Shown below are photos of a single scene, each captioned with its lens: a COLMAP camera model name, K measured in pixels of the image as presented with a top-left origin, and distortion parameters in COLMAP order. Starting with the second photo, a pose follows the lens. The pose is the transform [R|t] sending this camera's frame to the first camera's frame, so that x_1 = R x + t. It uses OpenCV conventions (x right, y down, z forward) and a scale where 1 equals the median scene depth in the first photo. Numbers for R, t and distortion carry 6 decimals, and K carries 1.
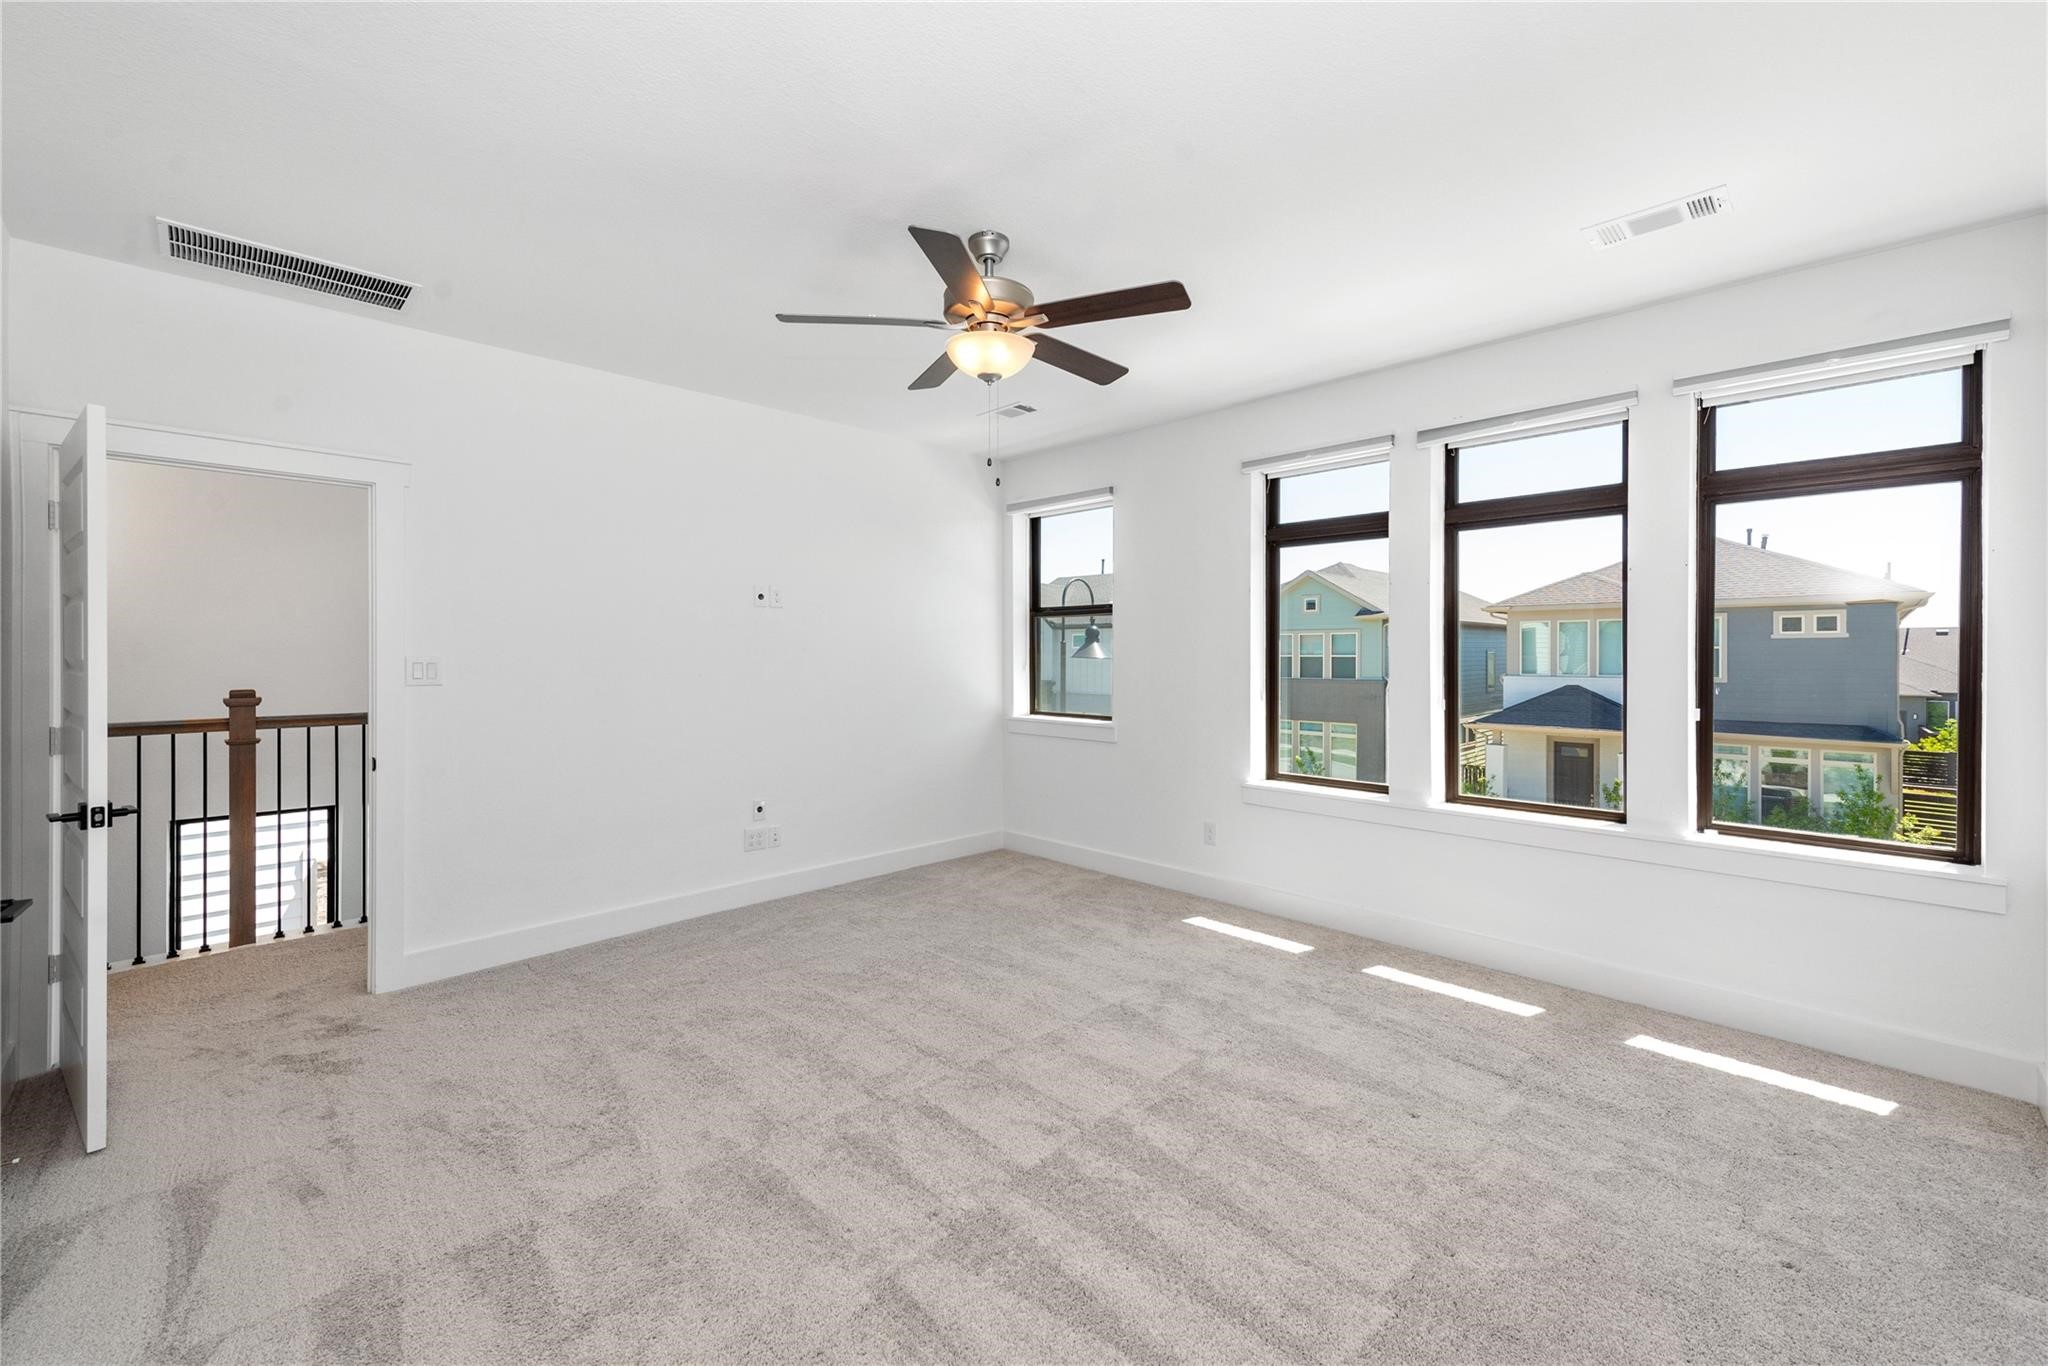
lens RADIAL K [[829.8, 0, 1028.3], [0, 829.8, 671.9], [0, 0, 1]] dist [0.015670, -0.000370]
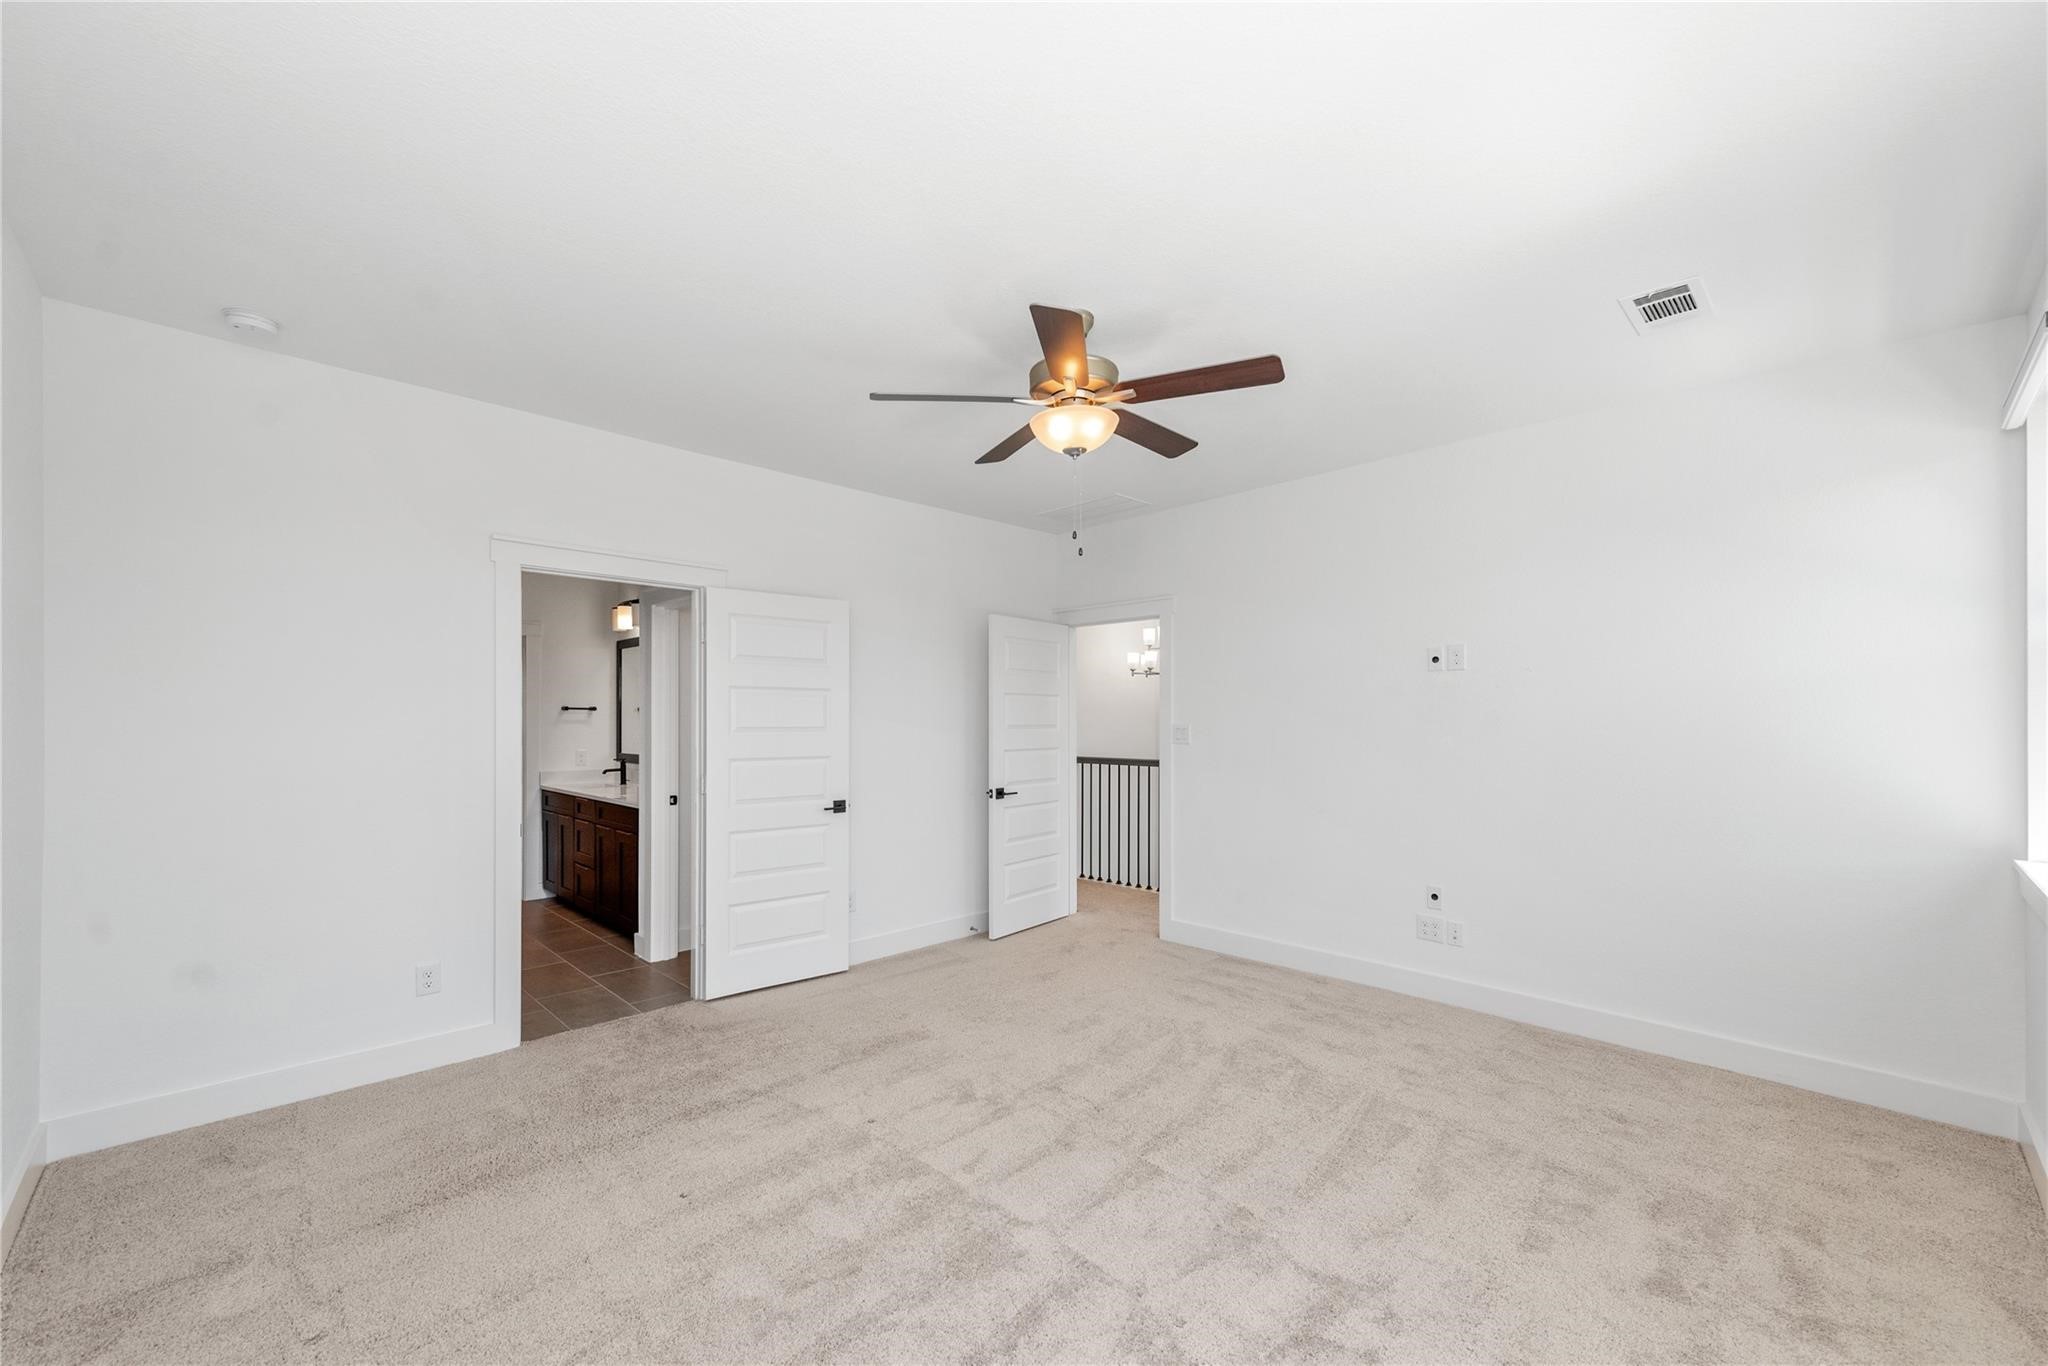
lens RADIAL K [[815.6, 0, 1016.4], [0, 815.6, 687.1], [0, 0, 1]] dist [0.001574, 0.000158]
pose [[-0.034335, -0.046498, -0.998328, 0.867449], [-0.022273, 0.998705, -0.045749, -0.013450], [0.999162, 0.020665, -0.035326, 0.863605]]
